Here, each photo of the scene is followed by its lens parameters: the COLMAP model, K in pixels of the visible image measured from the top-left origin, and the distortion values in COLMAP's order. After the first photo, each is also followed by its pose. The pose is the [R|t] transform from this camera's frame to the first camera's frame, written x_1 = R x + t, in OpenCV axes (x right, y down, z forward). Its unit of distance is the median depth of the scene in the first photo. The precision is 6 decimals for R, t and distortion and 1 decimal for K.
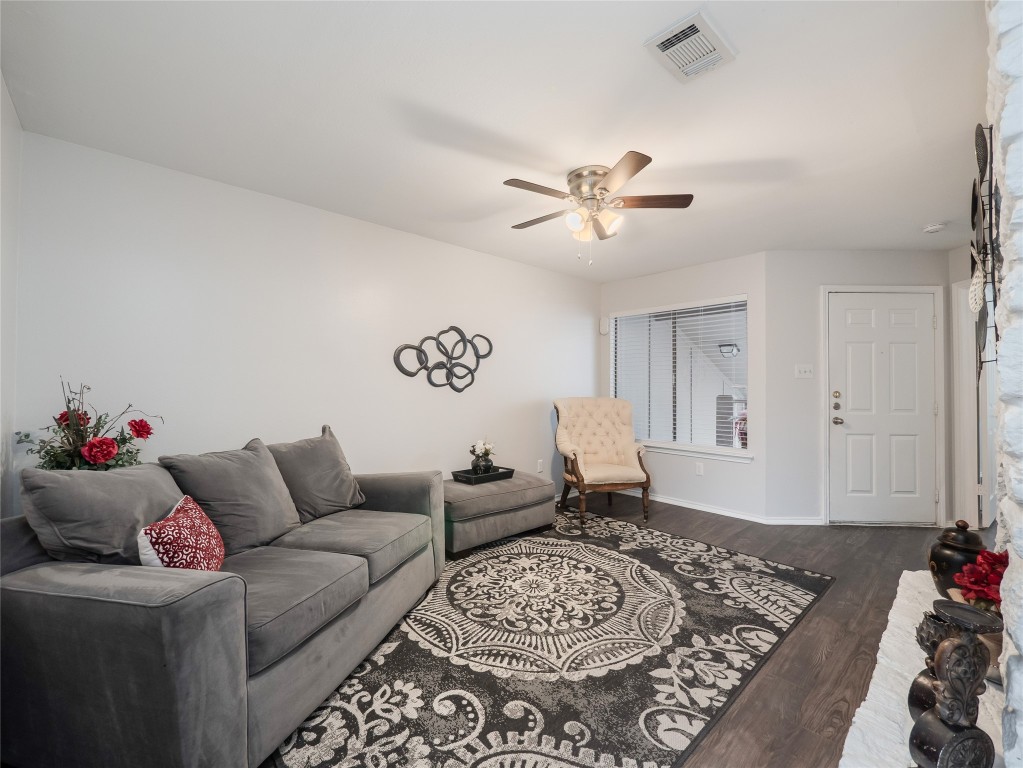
lens RADIAL K [[435.7, 0, 504.8], [0, 435.7, 379.6], [0, 0, 1]] dist [-0.002934, -0.000295]
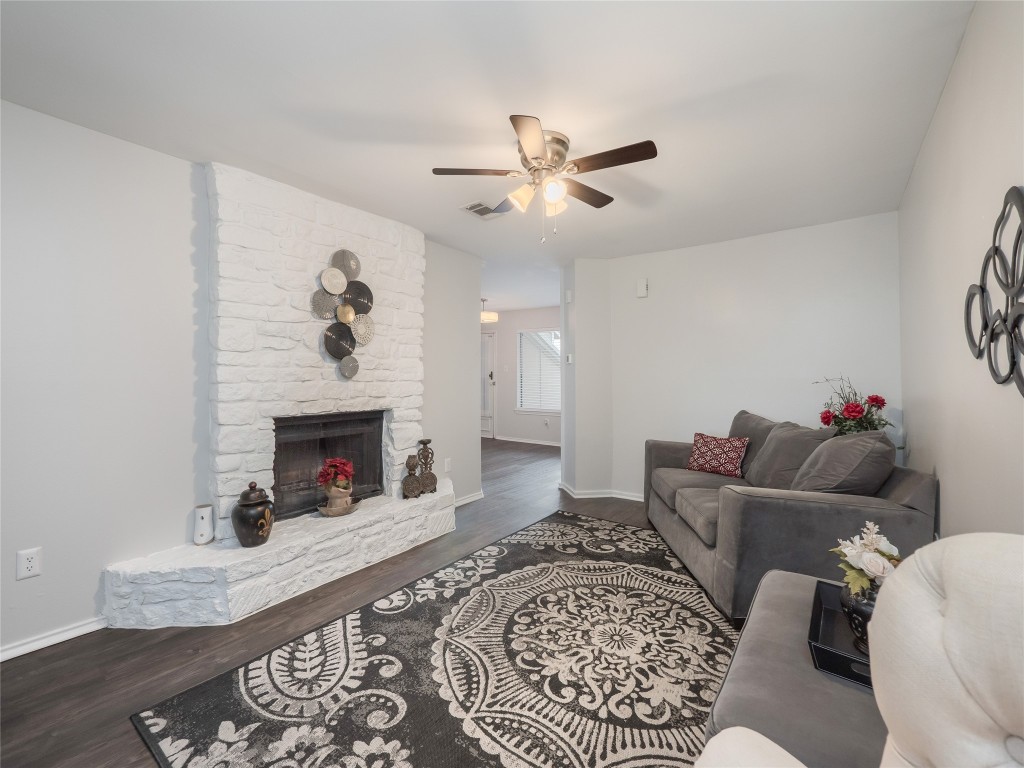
lens RADIAL K [[436.1, 0, 505.3], [0, 436.1, 379.5], [0, 0, 1]] dist [-0.002934, -0.000295]
pose [[-0.981453, -0.003731, -0.191665, 0.477690], [-0.002727, 0.999981, -0.005501, 0.025620], [0.191682, -0.004876, -0.981445, 2.004185]]
